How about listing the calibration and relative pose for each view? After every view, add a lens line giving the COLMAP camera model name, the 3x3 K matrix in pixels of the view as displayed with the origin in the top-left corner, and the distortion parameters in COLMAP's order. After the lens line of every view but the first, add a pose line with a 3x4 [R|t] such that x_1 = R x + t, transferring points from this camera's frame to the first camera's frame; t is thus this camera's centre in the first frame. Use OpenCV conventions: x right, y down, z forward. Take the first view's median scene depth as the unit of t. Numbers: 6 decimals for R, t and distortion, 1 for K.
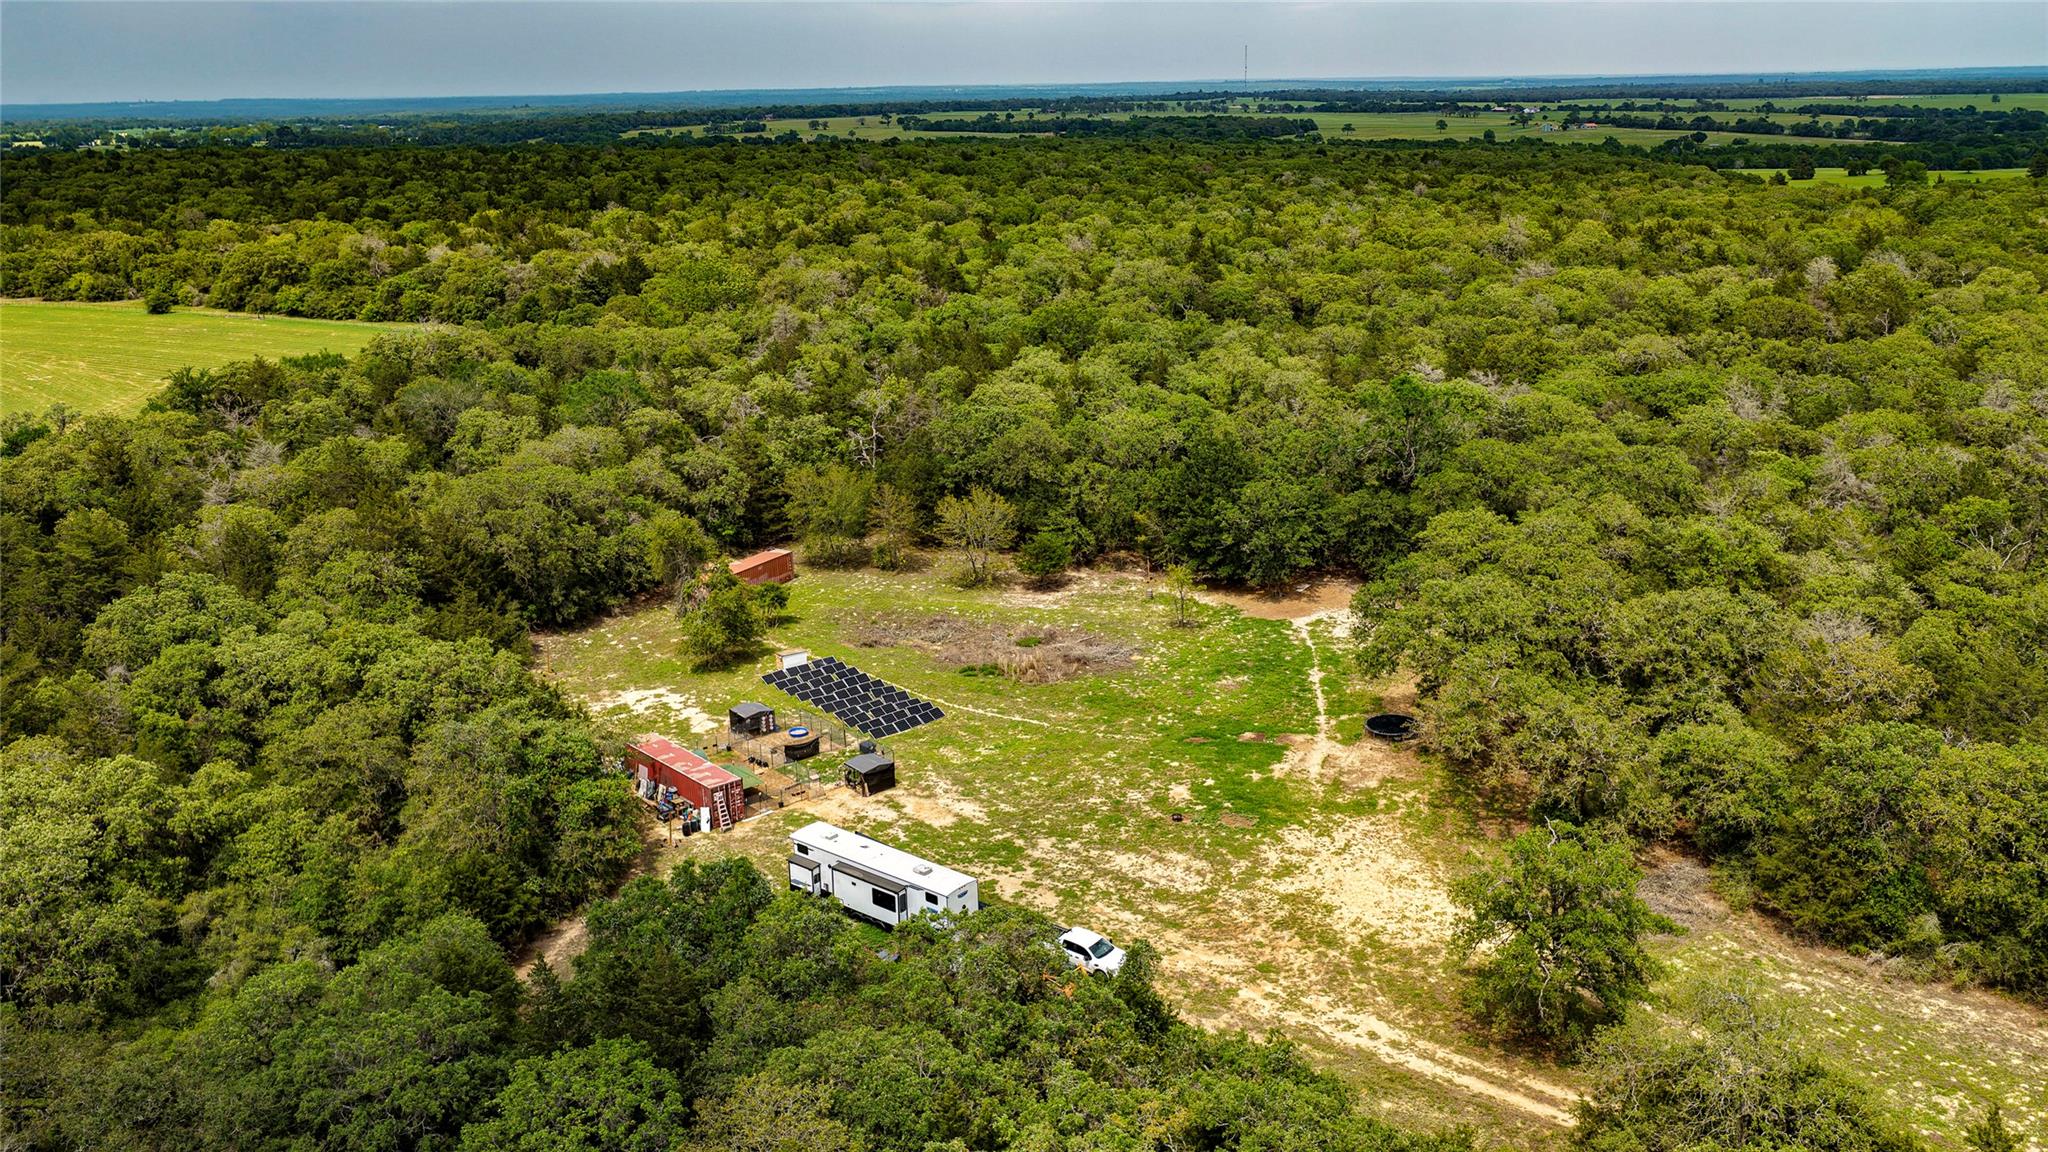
lens RADIAL K [[1699.7, 0, 1024.0], [0, 1699.7, 576.0], [0, 0, 1]] dist [-0.001421, 0.001566]
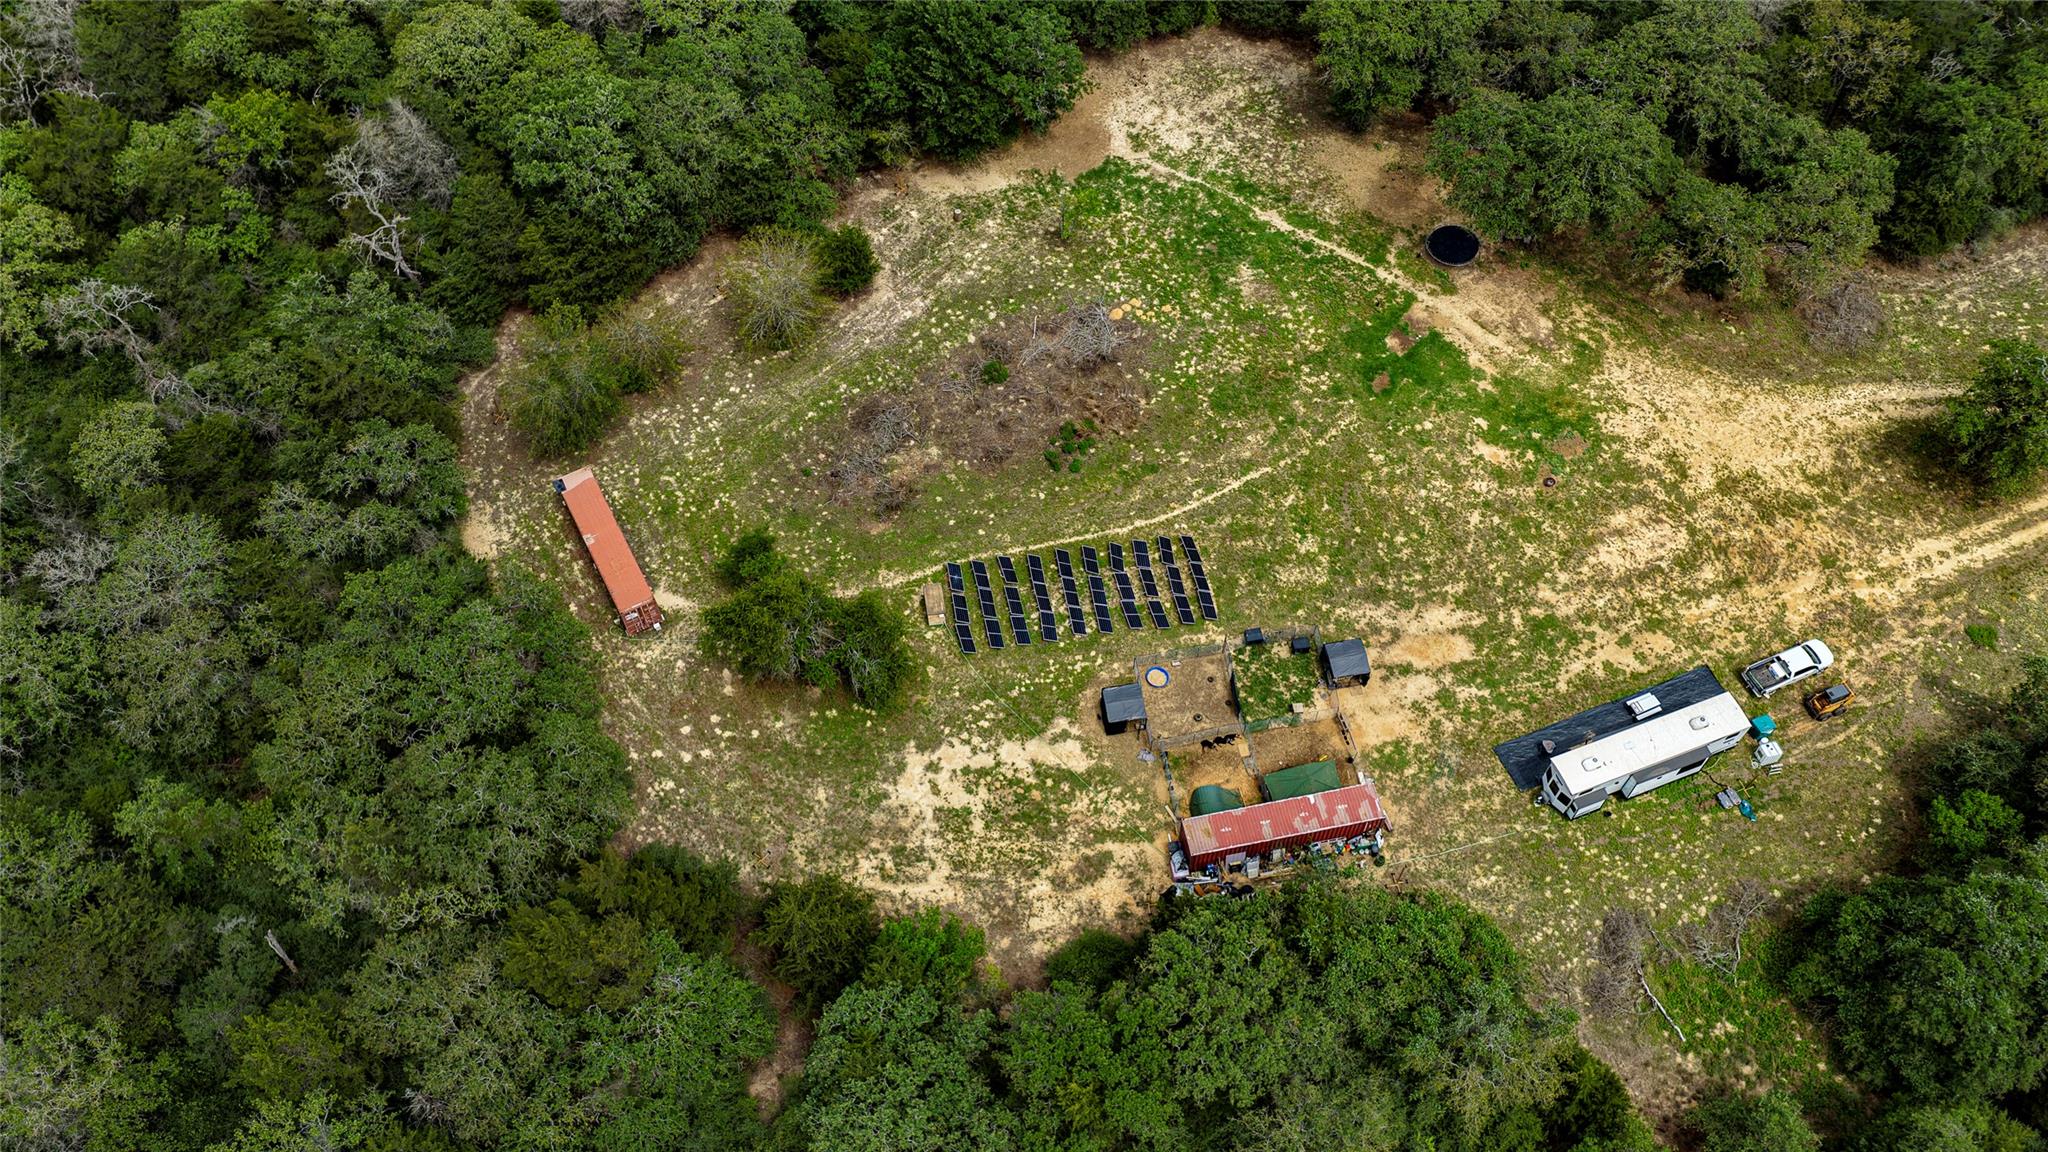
lens RADIAL K [[1699.7, 0, 1024.0], [0, 1699.7, 576.0], [0, 0, 1]] dist [-0.001421, 0.001566]
pose [[0.484914, -0.733062, 0.476947, -0.416010], [0.238943, 0.635656, 0.734062, -0.456720], [-0.841287, -0.241994, 0.483399, 0.497490]]
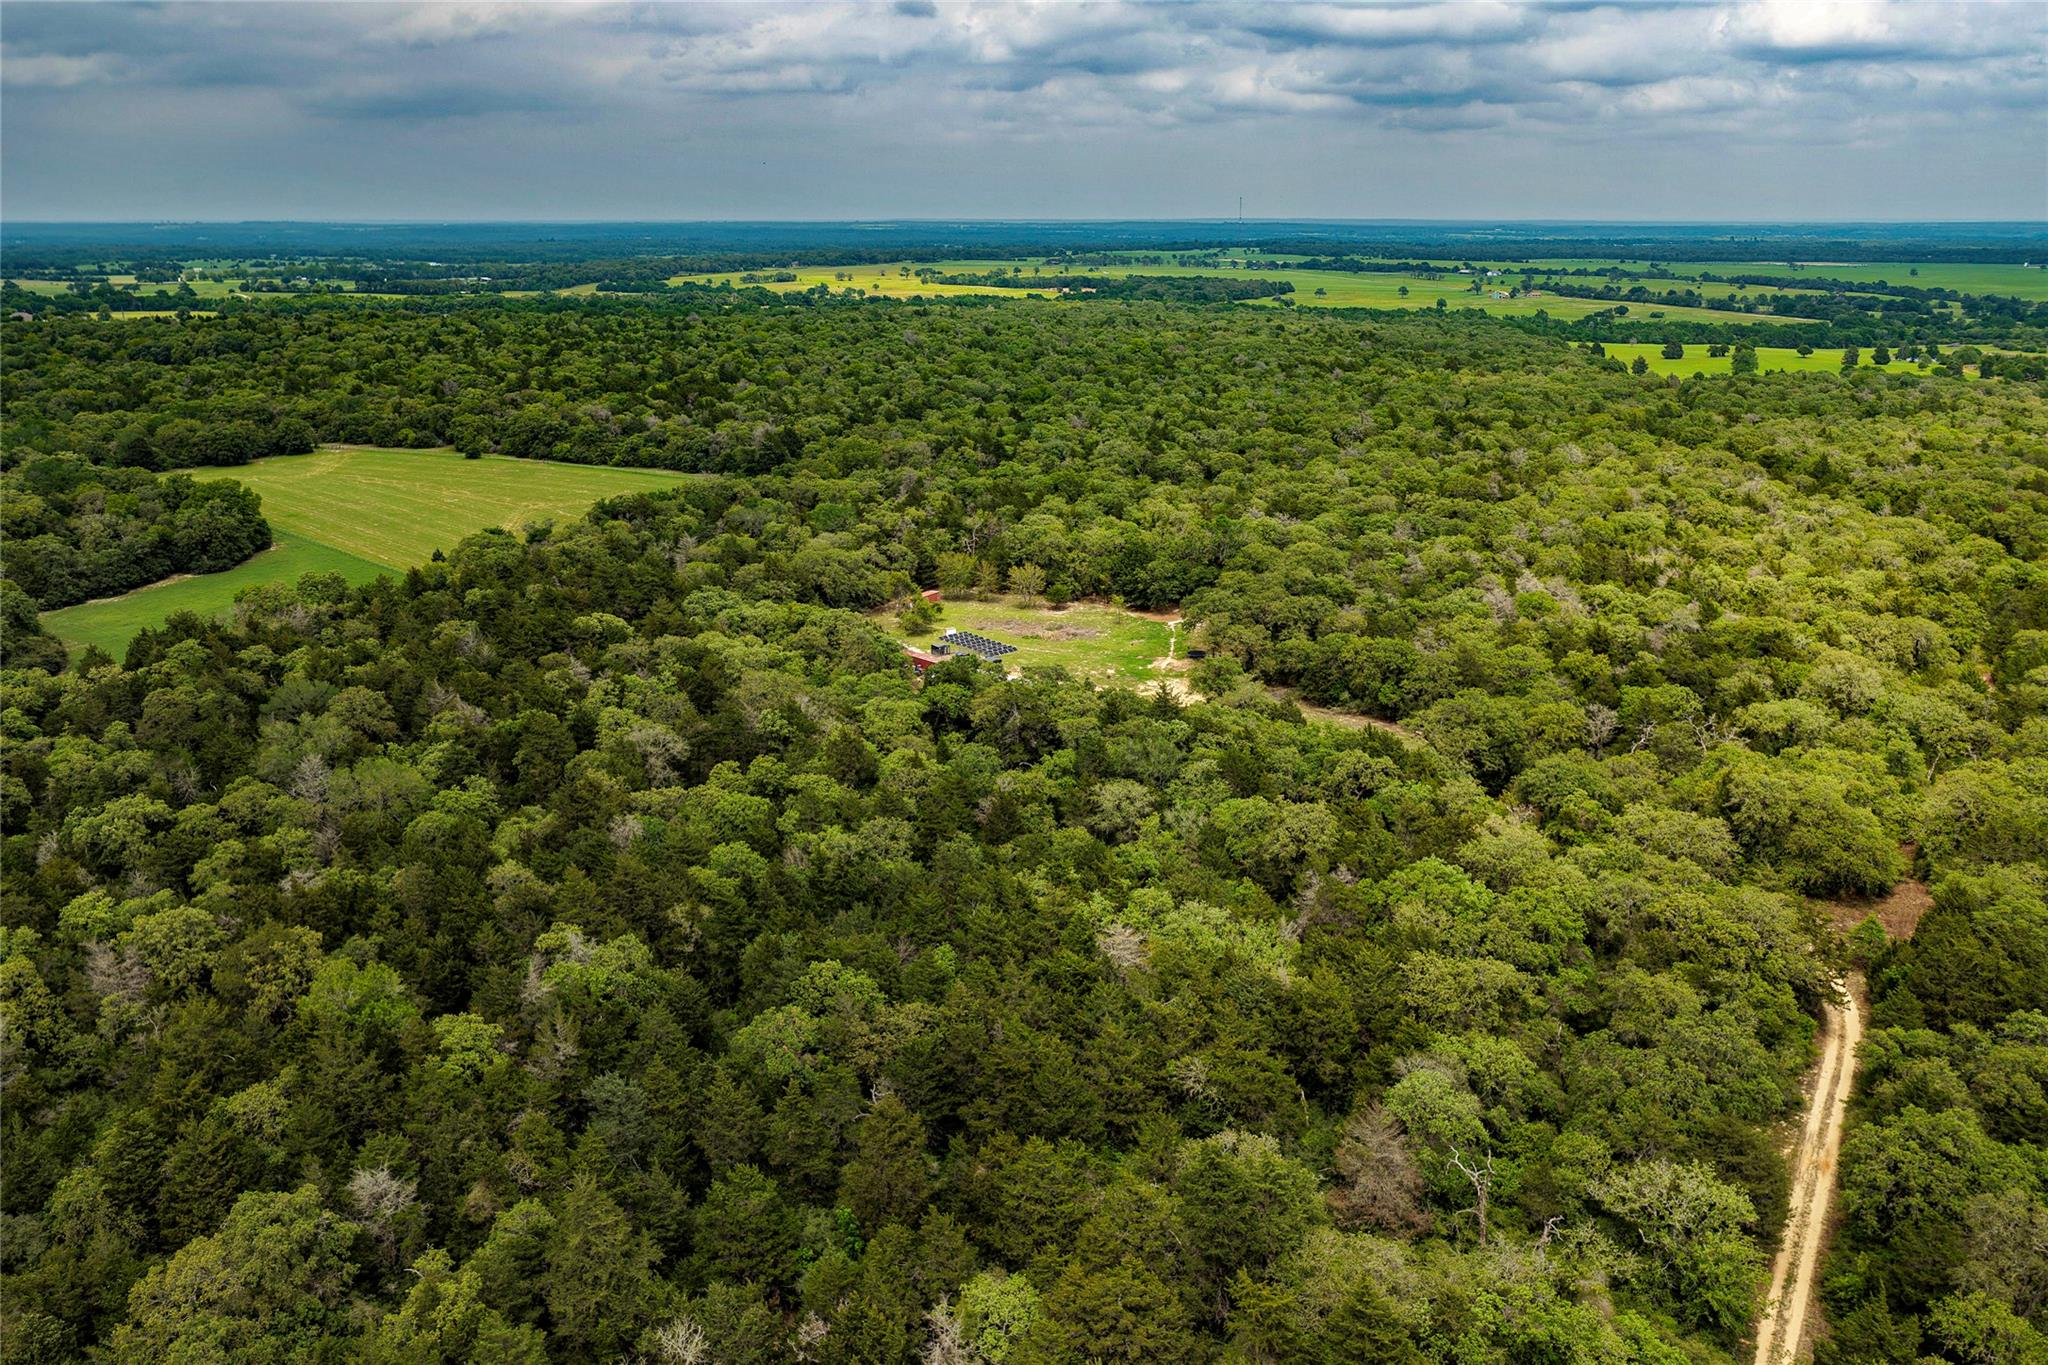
lens RADIAL K [[1653.8, 0, 1024.0], [0, 1653.8, 682.5], [0, 0, 1]] dist [0.010497, 0.002206]
pose [[0.999837, 0.017911, 0.002473, -0.033452], [-0.017882, 0.999776, -0.011366, 0.121672], [-0.002676, 0.011320, 0.999932, -1.078114]]
